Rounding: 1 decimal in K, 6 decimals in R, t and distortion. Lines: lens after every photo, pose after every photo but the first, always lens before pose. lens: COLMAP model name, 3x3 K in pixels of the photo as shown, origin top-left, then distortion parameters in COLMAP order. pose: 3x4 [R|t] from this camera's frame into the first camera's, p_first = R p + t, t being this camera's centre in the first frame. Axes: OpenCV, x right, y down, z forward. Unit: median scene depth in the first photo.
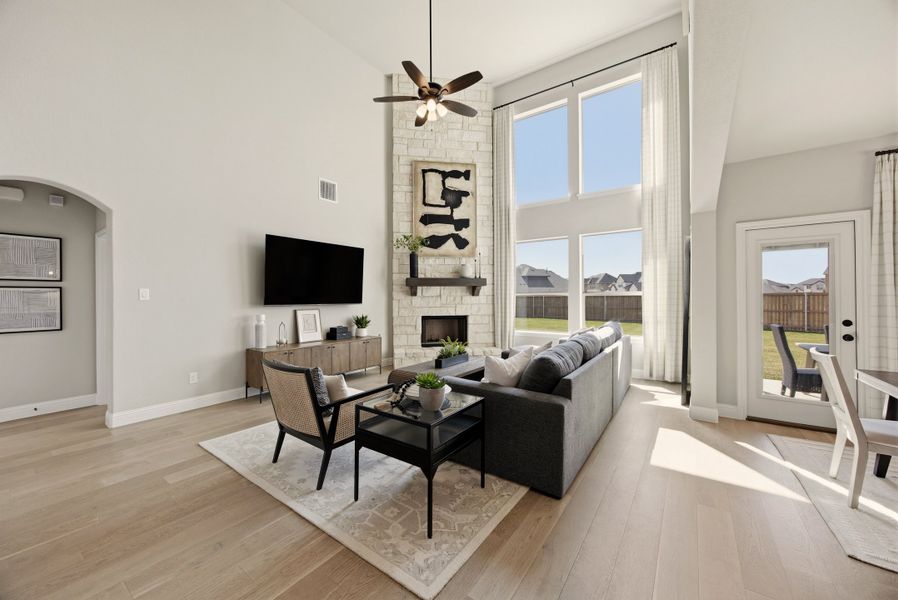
lens RADIAL K [[345.6, 0, 441.9], [0, 345.6, 298.8], [0, 0, 1]] dist [-0.000610, -0.000776]
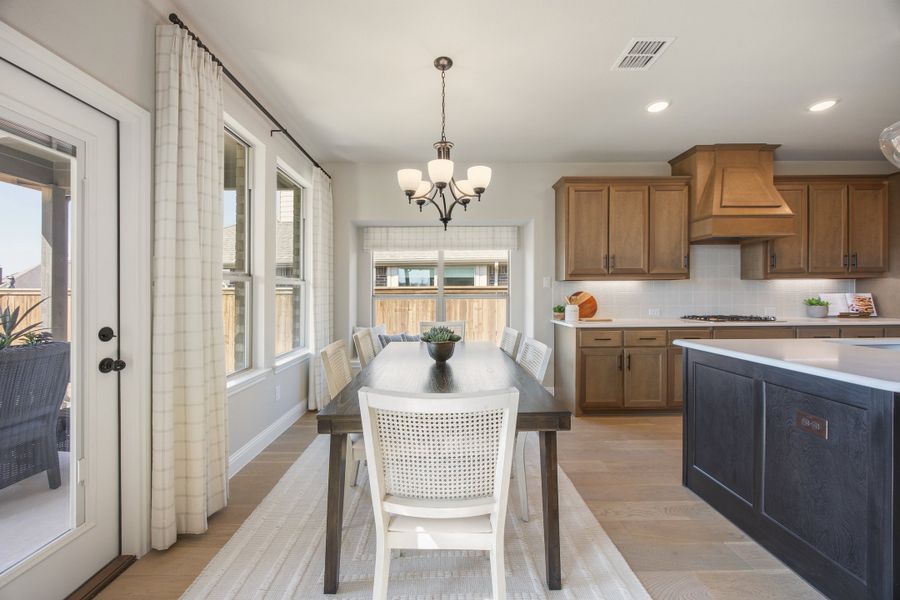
lens RADIAL K [[342.8, 0, 445.5], [0, 342.8, 293.5], [0, 0, 1]] dist [-0.000414, -0.000176]
pose [[-0.596186, 0.010307, 0.802780, 0.276398], [0.012411, 0.999916, -0.003621, 0.012094], [-0.802751, 0.007804, -0.596264, 0.466524]]
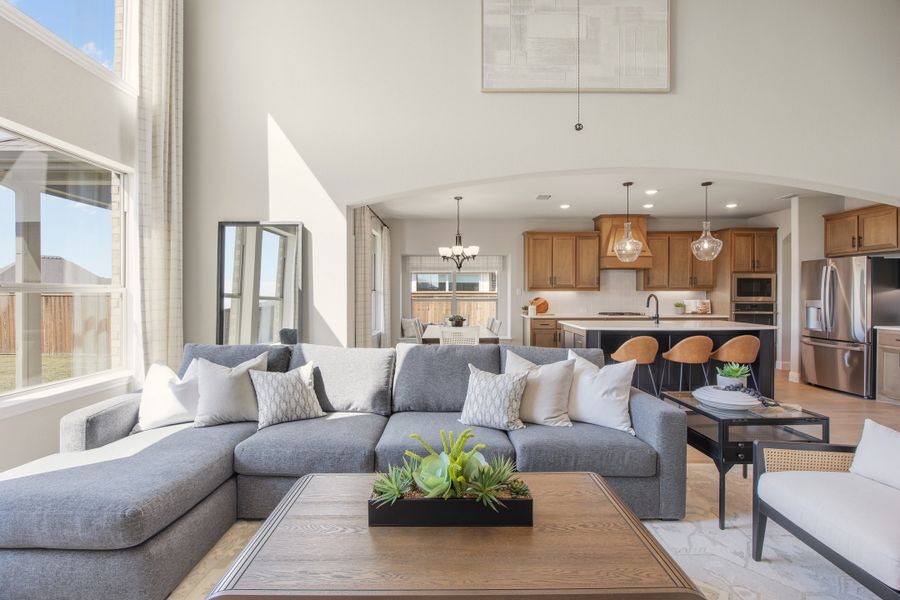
lens RADIAL K [[394.6, 0, 446.9], [0, 394.6, 294.8], [0, 0, 1]] dist [-0.010398, -0.000990]
pose [[-0.586828, 0.001482, 0.809710, -0.172029], [0.006671, 0.999973, 0.003004, -0.004400], [-0.809684, 0.007164, -0.586823, 0.821214]]
